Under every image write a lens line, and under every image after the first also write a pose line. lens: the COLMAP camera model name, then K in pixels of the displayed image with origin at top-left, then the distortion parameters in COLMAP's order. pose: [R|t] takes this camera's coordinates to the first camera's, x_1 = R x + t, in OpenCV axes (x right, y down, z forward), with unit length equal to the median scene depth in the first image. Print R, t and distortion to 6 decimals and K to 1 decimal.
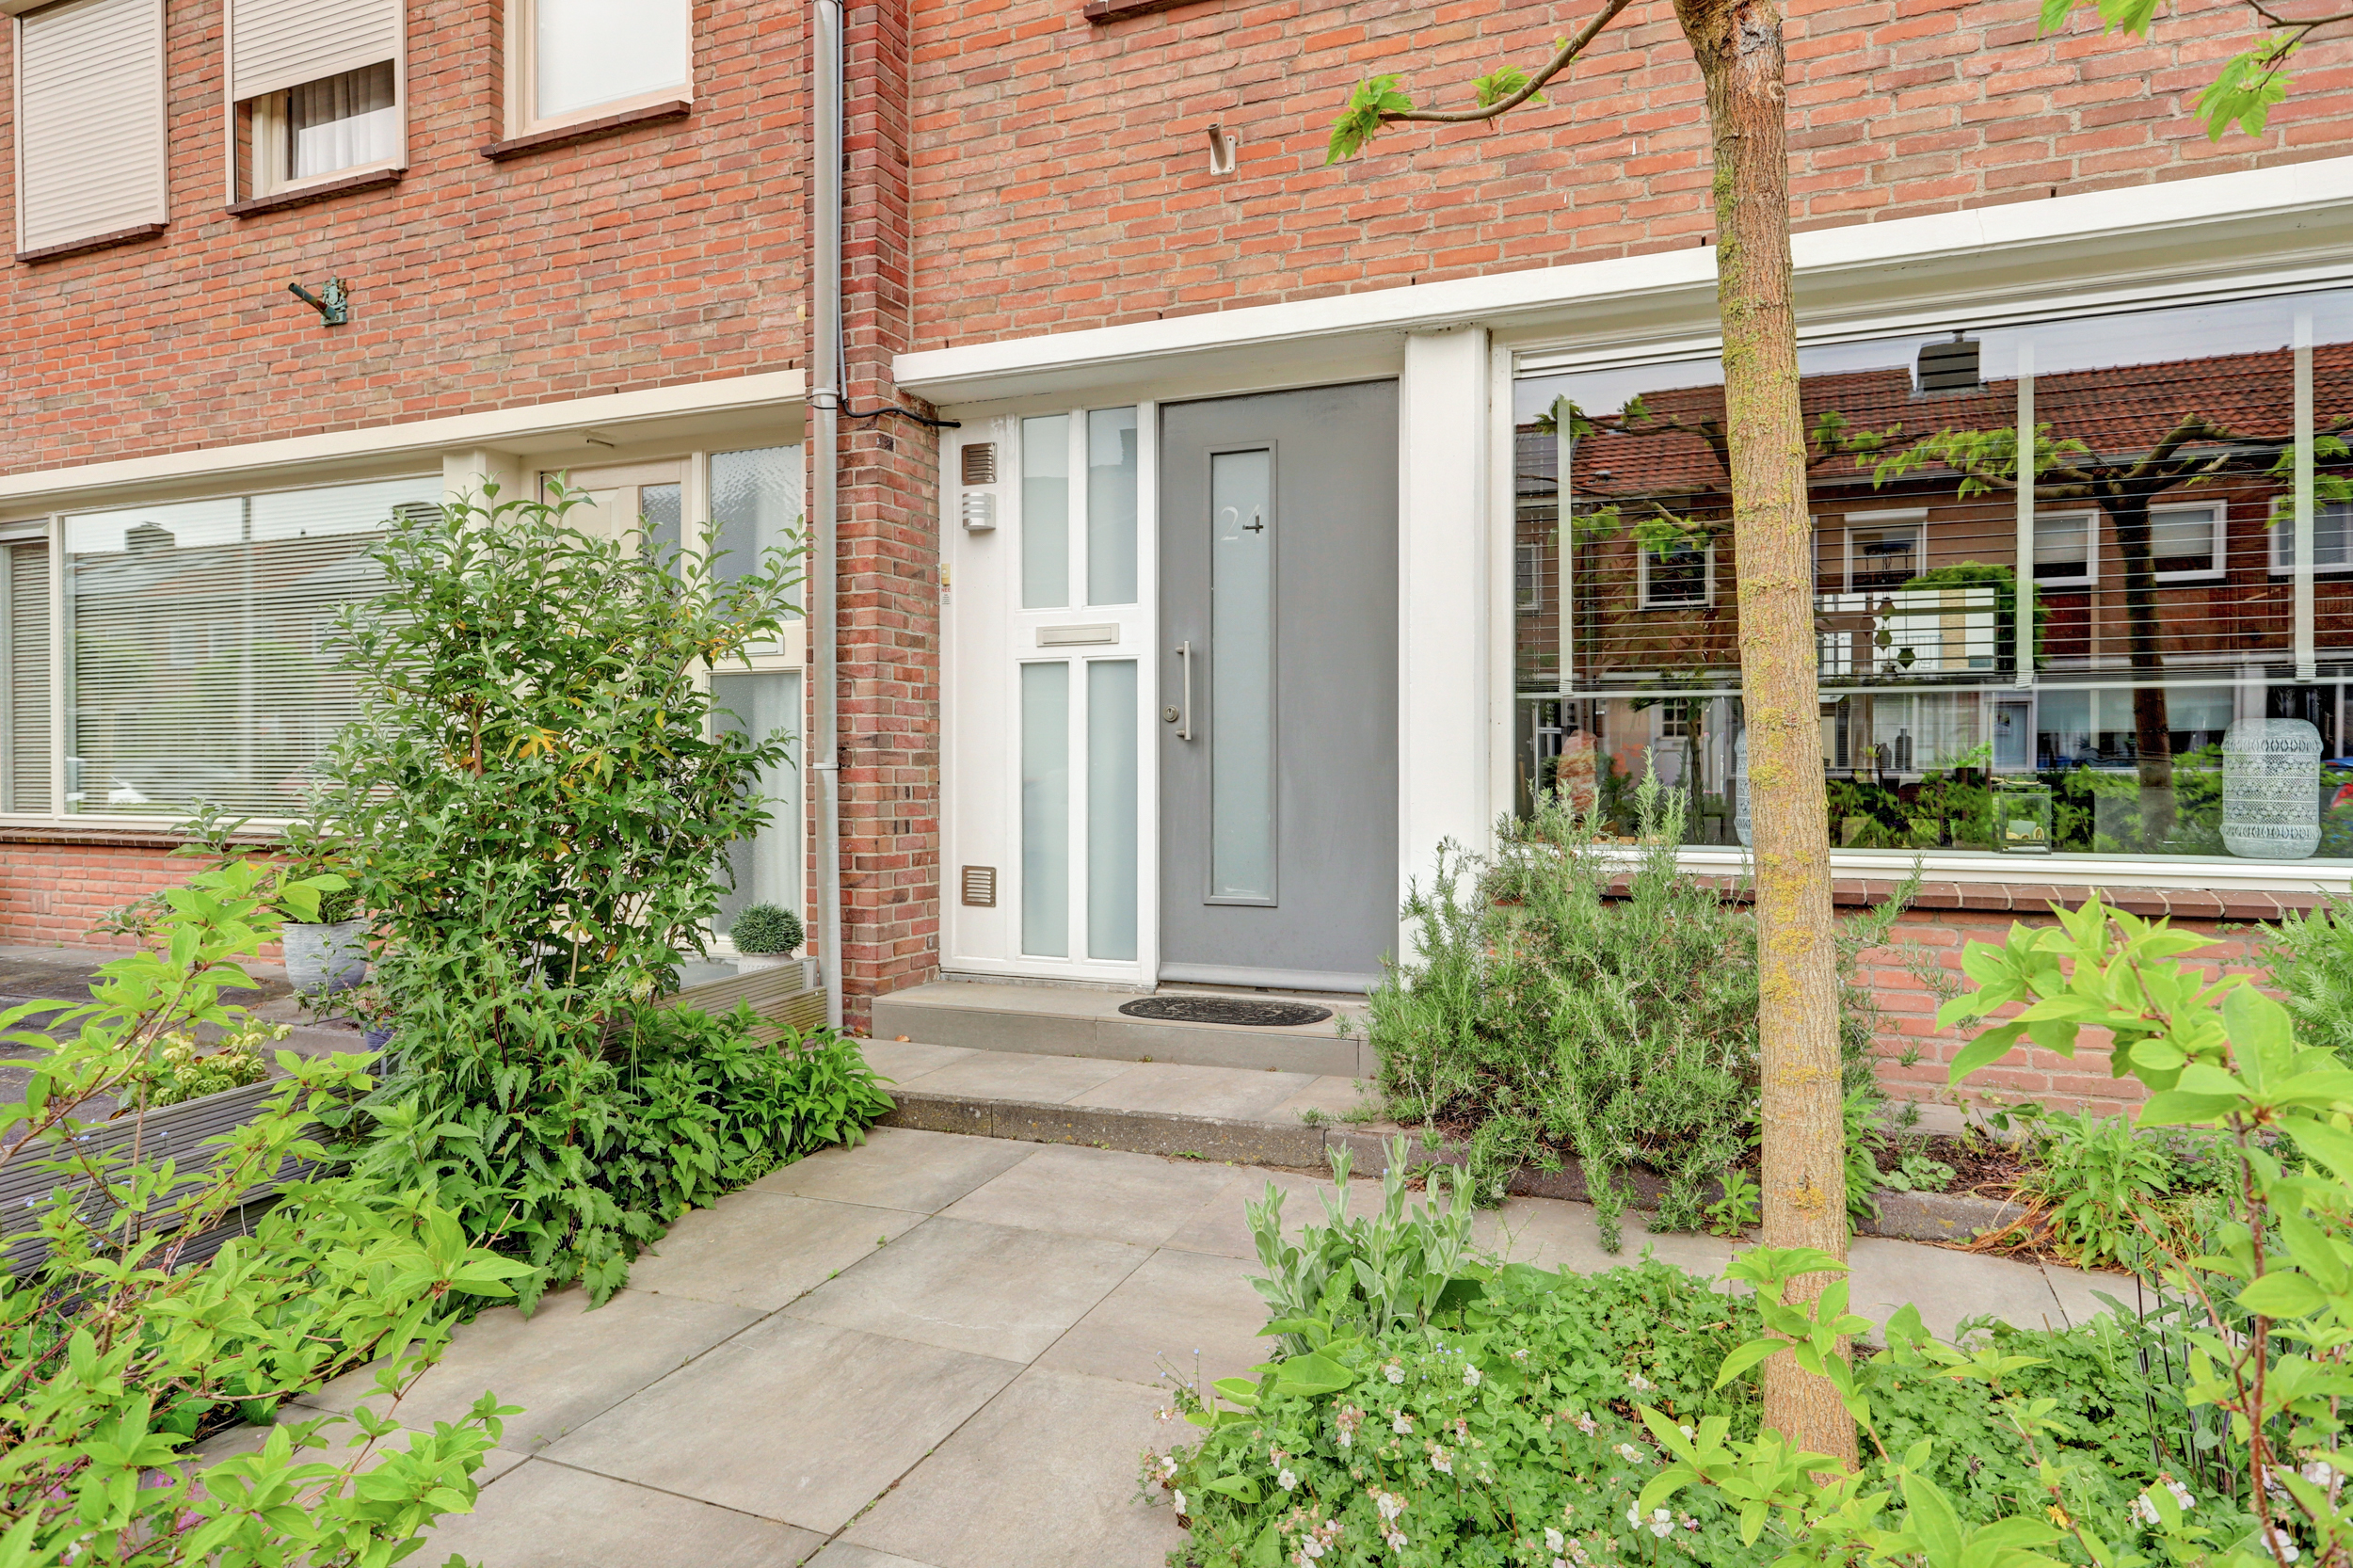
lens RADIAL K [[1361.1, 0, 1161.0], [0, 1361.1, 772.3], [0, 0, 1]] dist [0.006354, 0.006207]
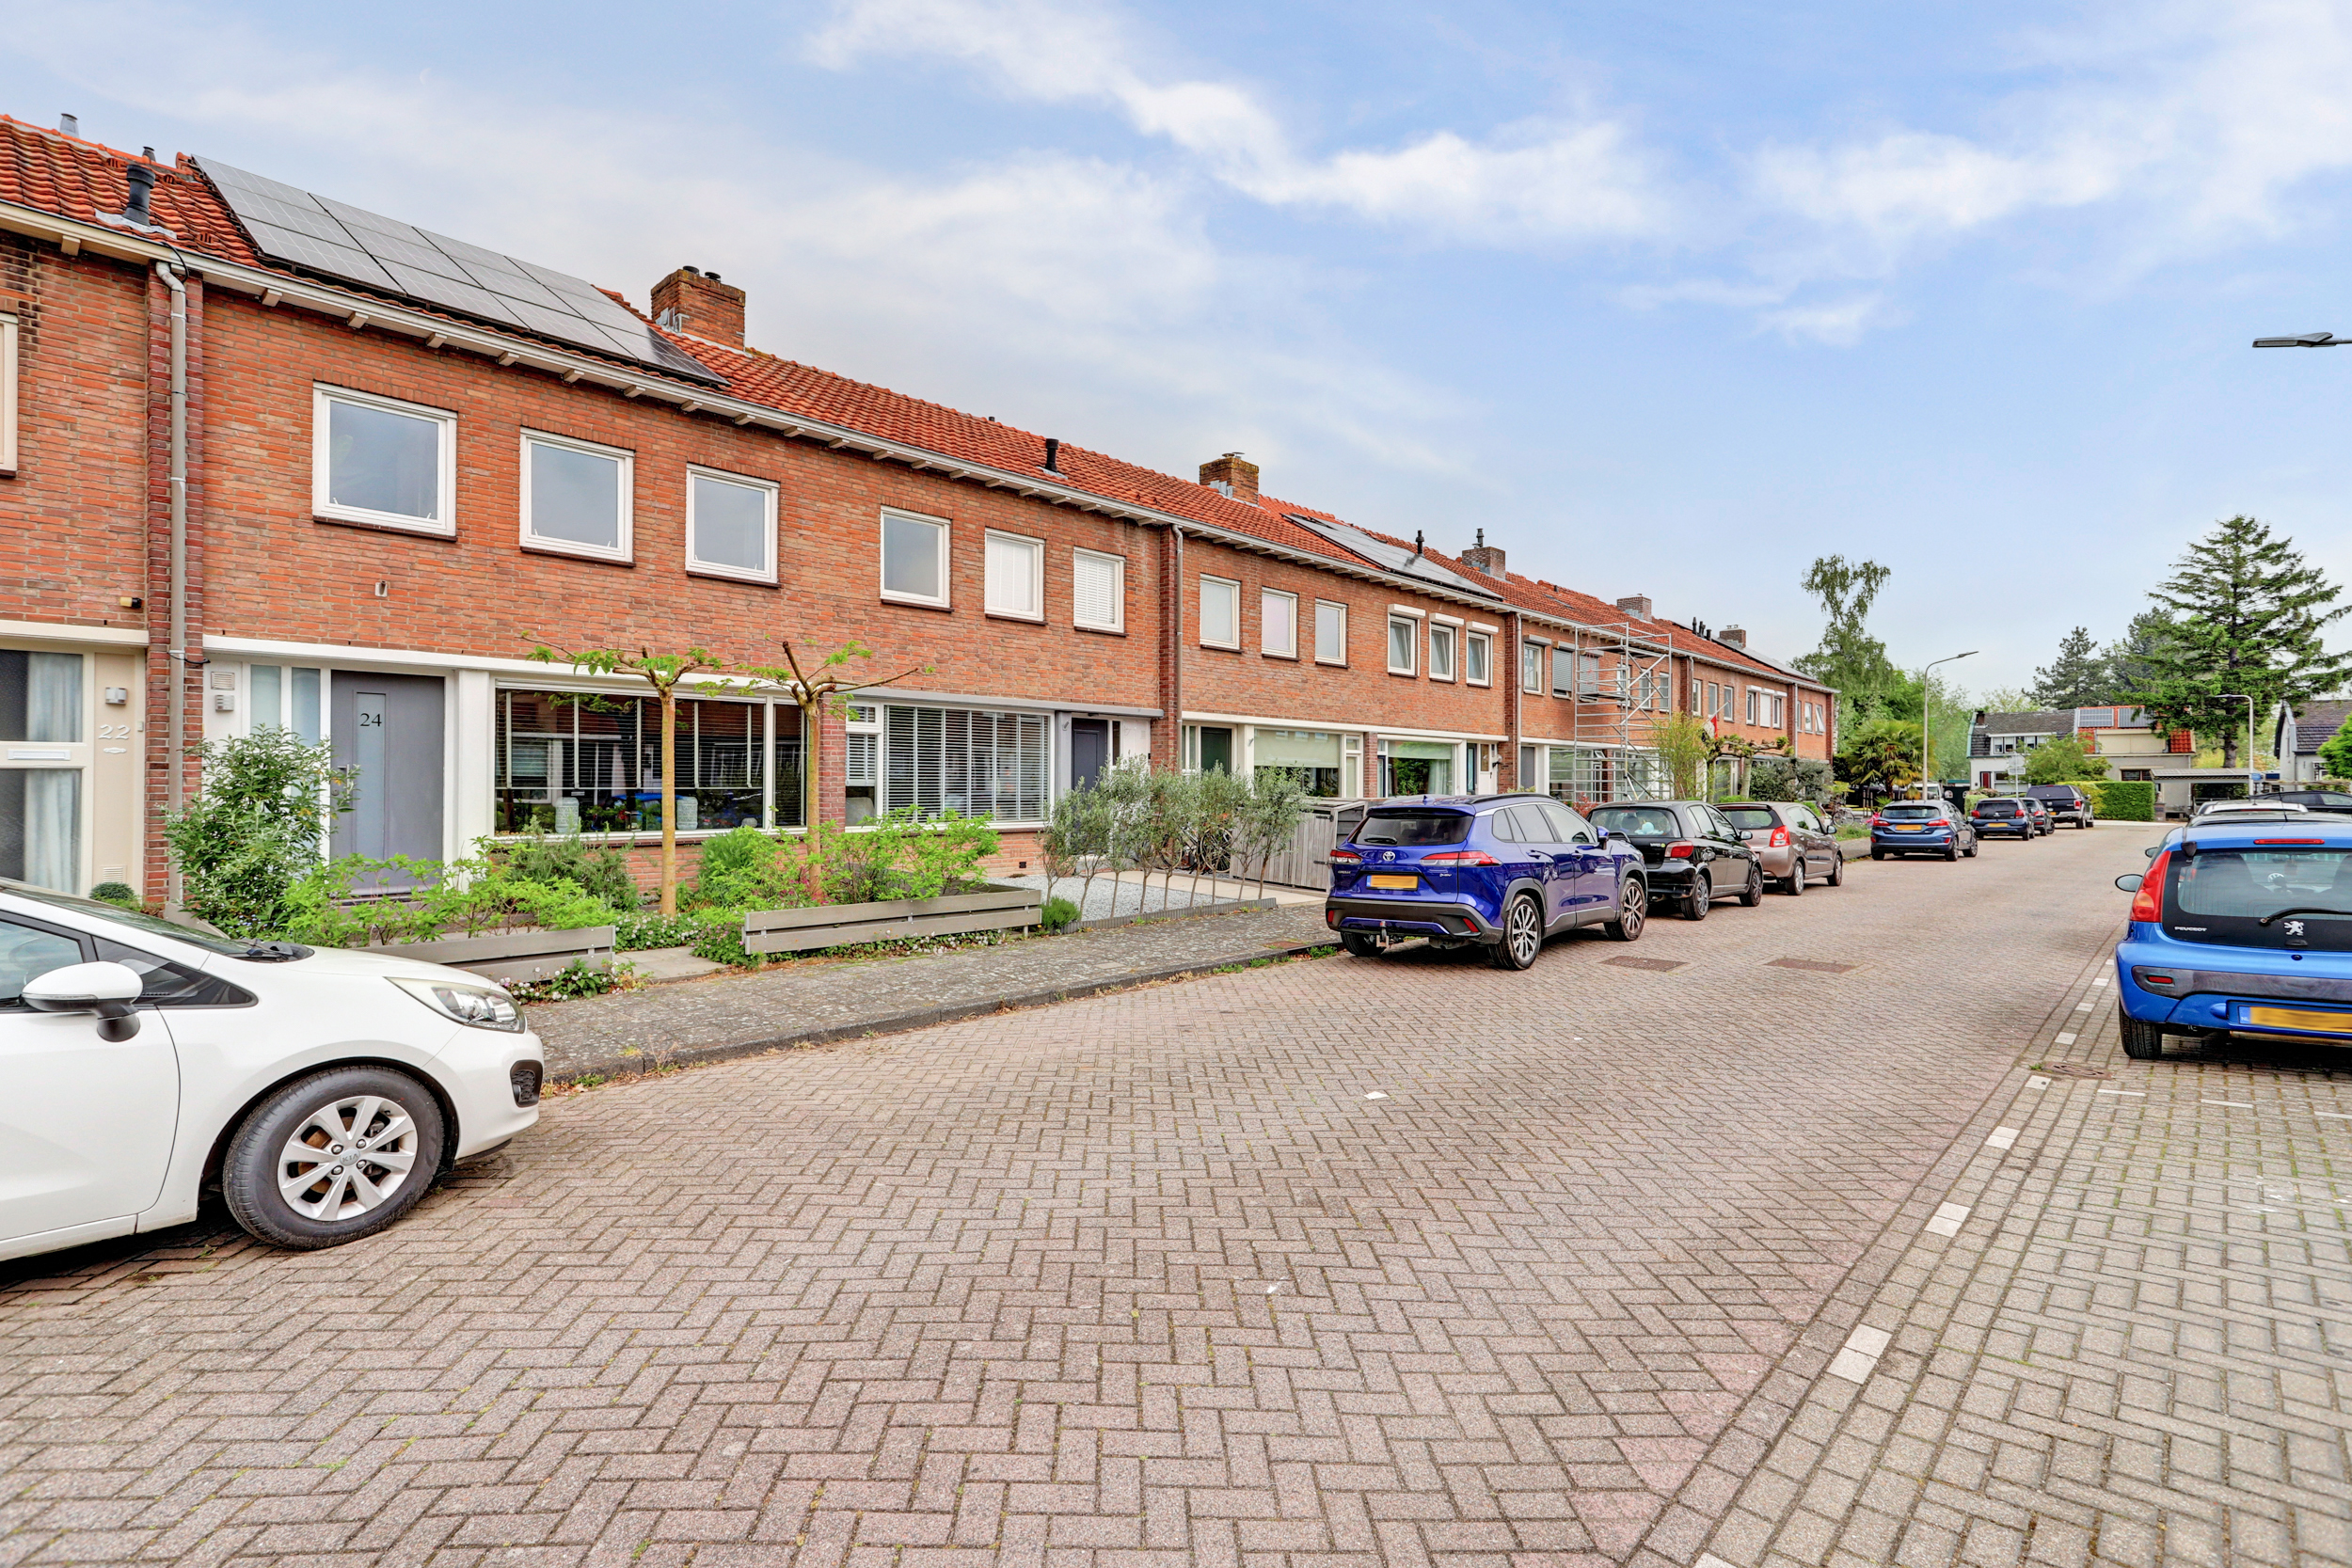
lens RADIAL K [[1117.5, 0, 1211.2], [0, 1117.5, 772.6], [0, 0, 1]] dist [0.019328, 0.001780]
pose [[0.307551, 0.013145, 0.951441, -1.473035], [0.003839, 0.999879, -0.015055, -0.042028], [-0.951524, 0.008282, 0.307464, -1.179933]]
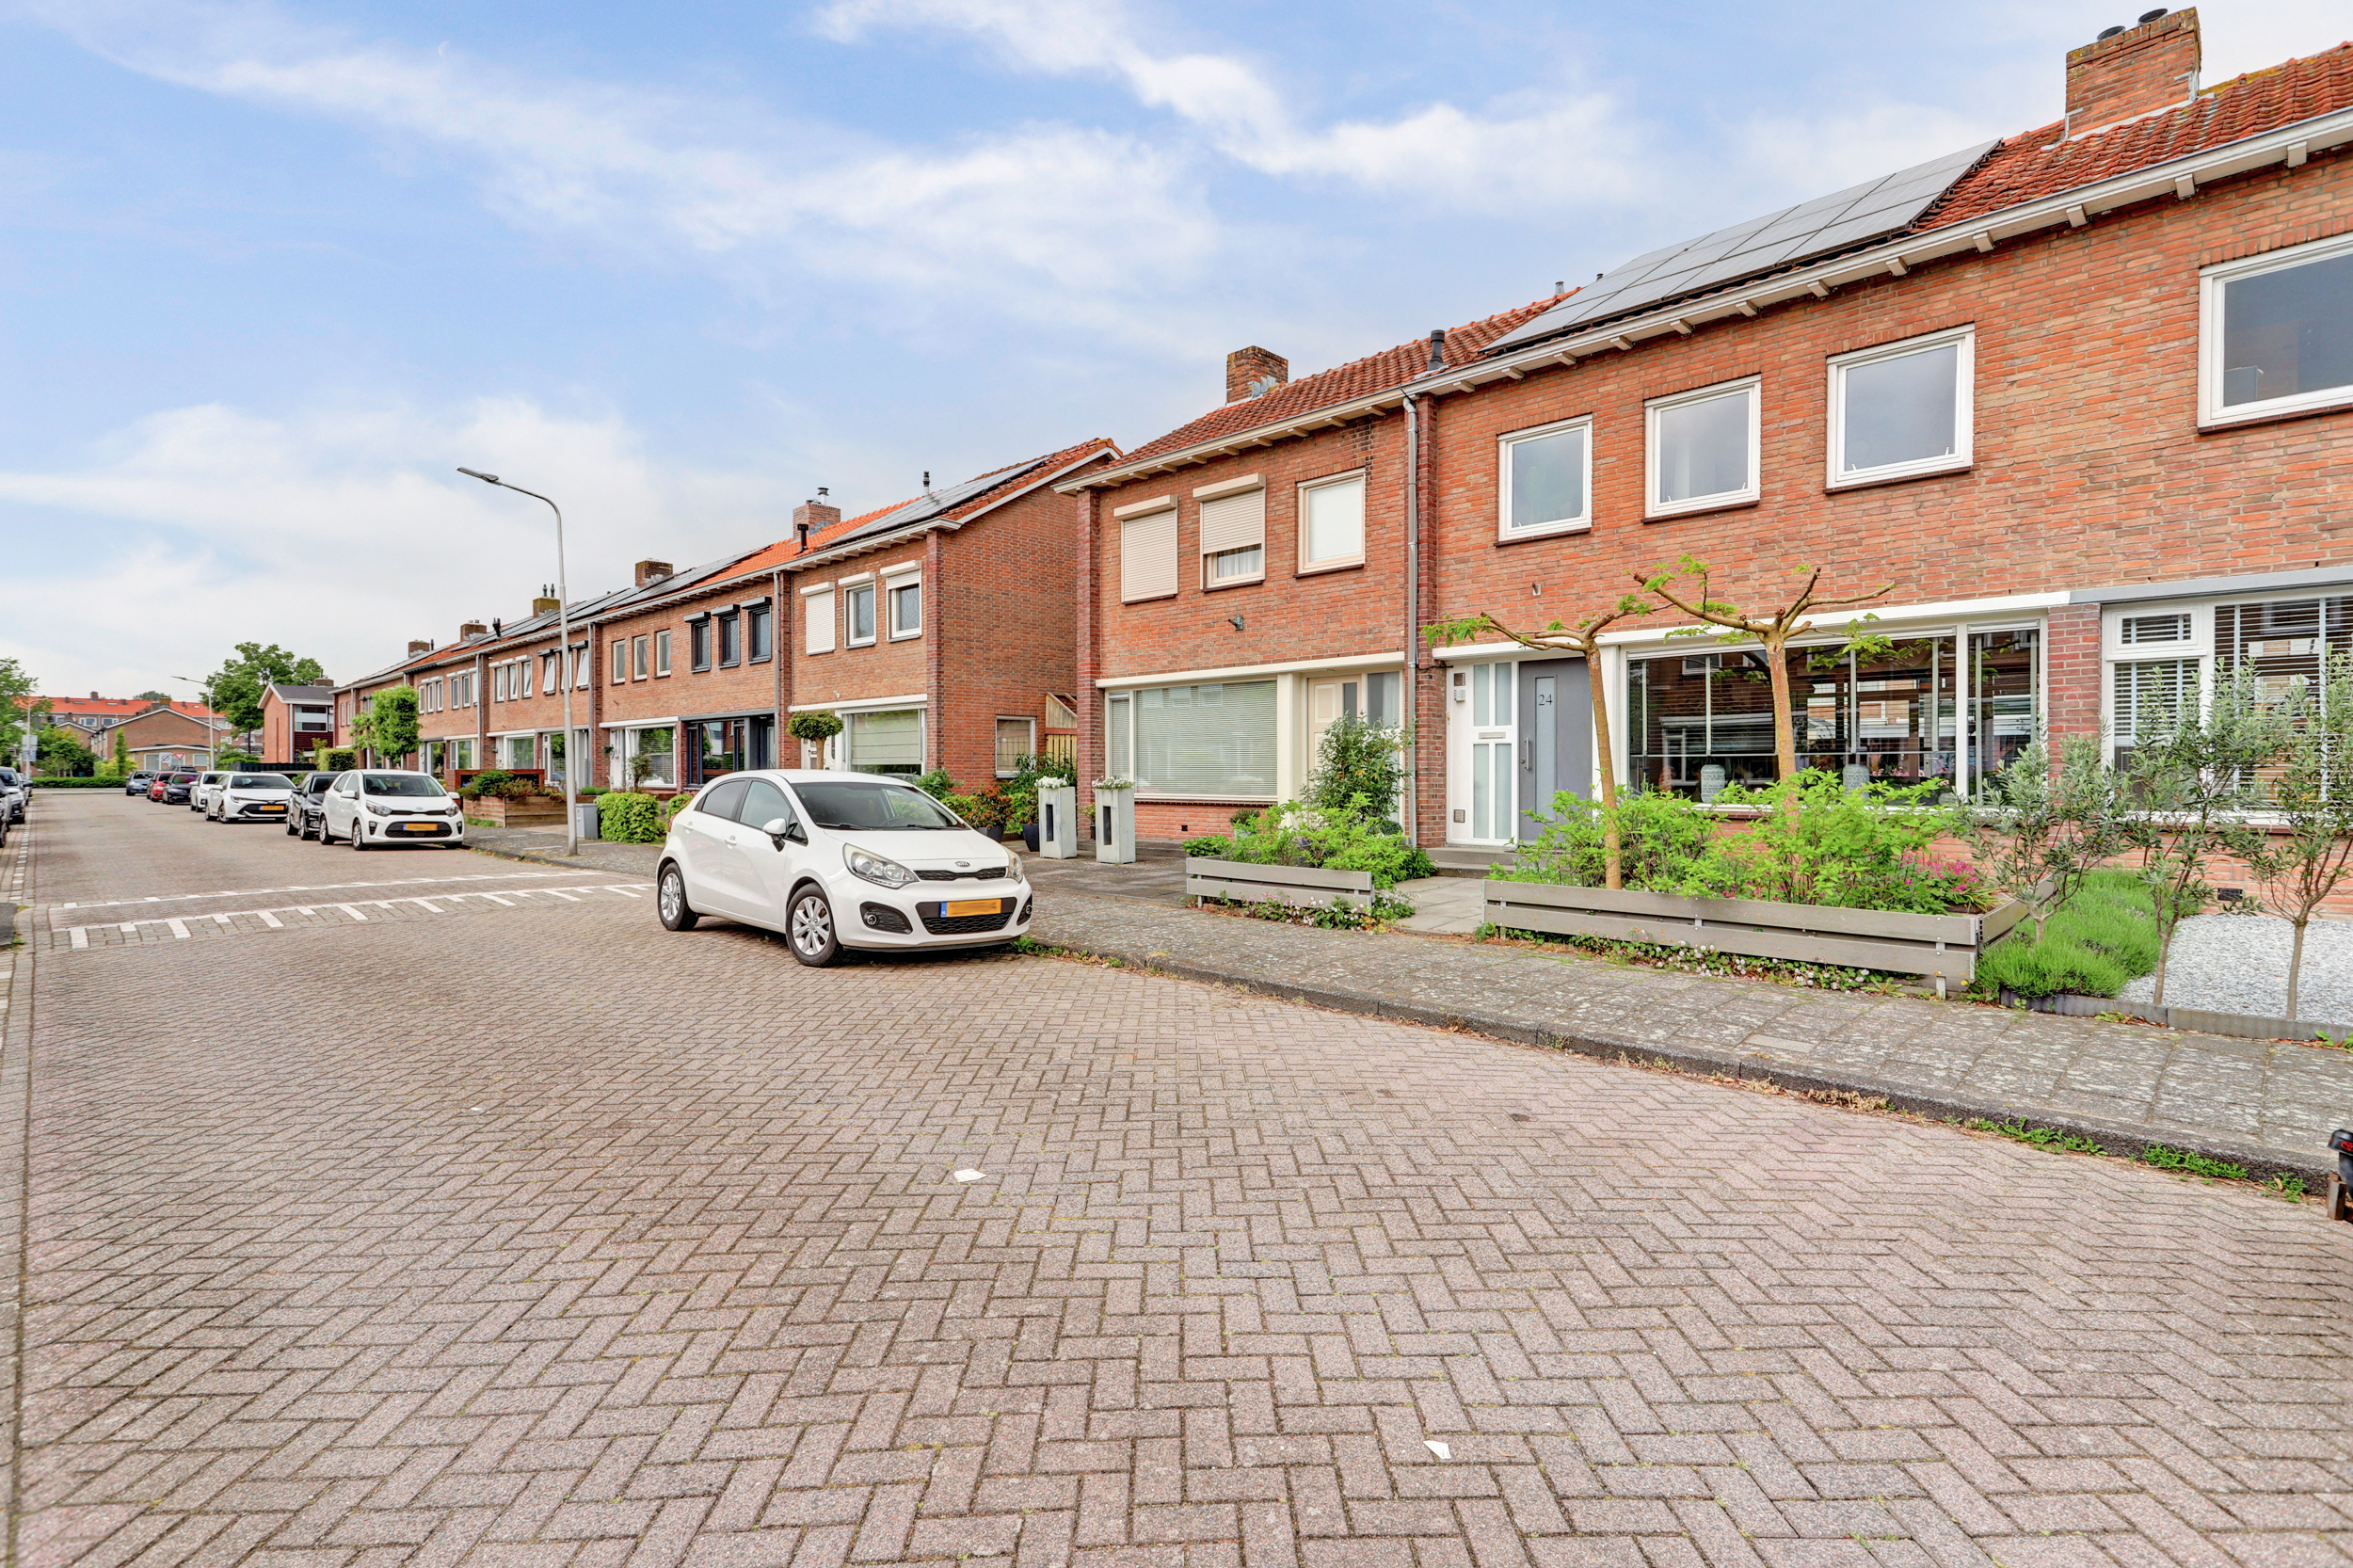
lens RADIAL K [[1127.9, 0, 1164.7], [0, 1127.9, 773.2], [0, 0, 1]] dist [0.013256, 0.003683]
pose [[0.929405, -0.000313, -0.369061, 0.197492], [-0.001959, 0.999981, -0.005781, 0.002753], [0.369056, 0.006096, 0.929387, -1.691413]]
